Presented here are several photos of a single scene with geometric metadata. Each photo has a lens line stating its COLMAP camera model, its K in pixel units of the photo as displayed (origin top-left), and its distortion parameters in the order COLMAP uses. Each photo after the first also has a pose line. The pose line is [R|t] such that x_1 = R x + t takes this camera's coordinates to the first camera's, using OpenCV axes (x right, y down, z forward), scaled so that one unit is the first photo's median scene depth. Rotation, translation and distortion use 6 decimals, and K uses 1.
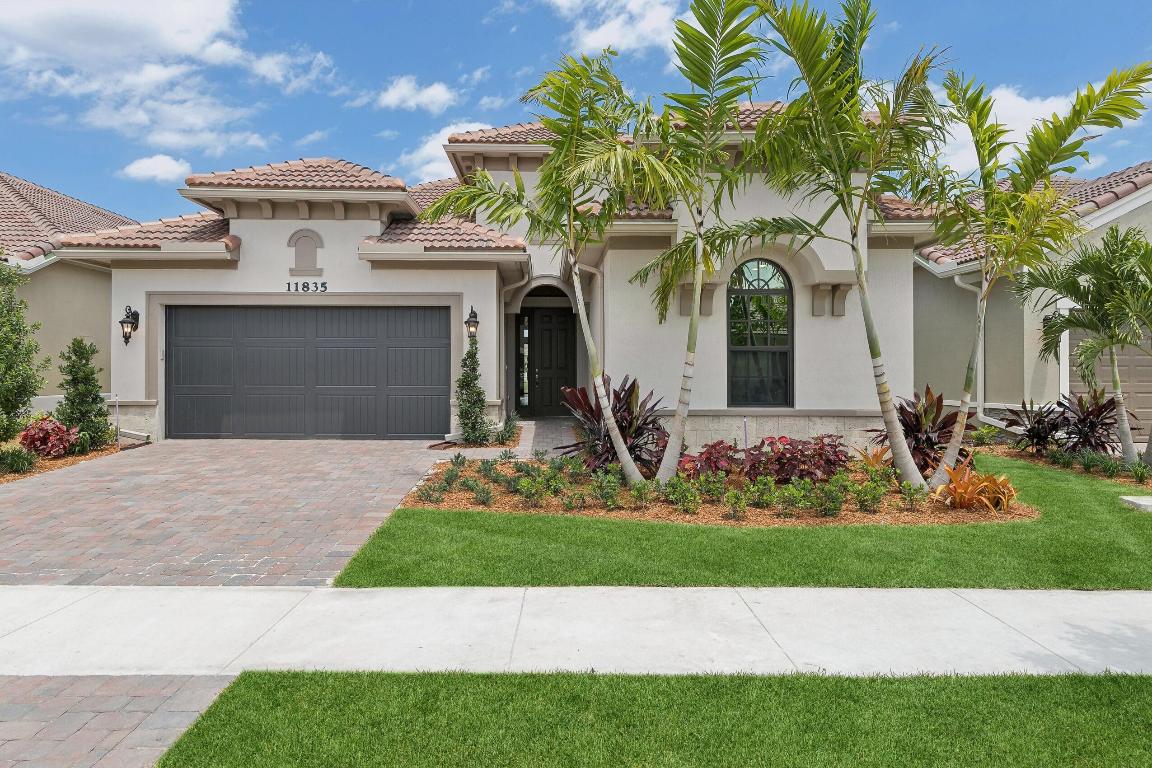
lens RADIAL K [[731.4, 0, 576.0], [0, 731.4, 384.0], [0, 0, 1]] dist [-0.003092, -0.000259]
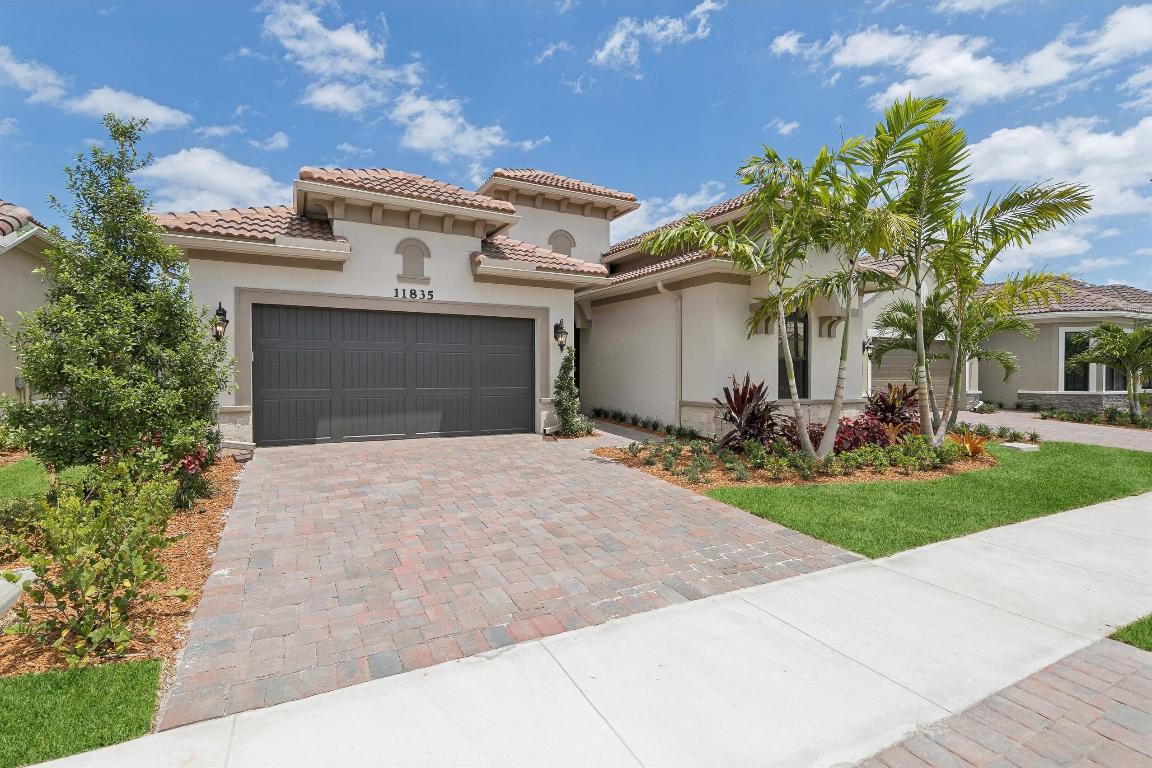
lens RADIAL K [[558.2, 0, 576.0], [0, 558.2, 384.0], [0, 0, 1]] dist [0.003354, 0.000480]
pose [[0.881636, -0.011227, 0.471797, -0.541230], [0.005176, 0.999887, 0.014121, -0.014779], [-0.471902, -0.010008, 0.881594, 0.189733]]
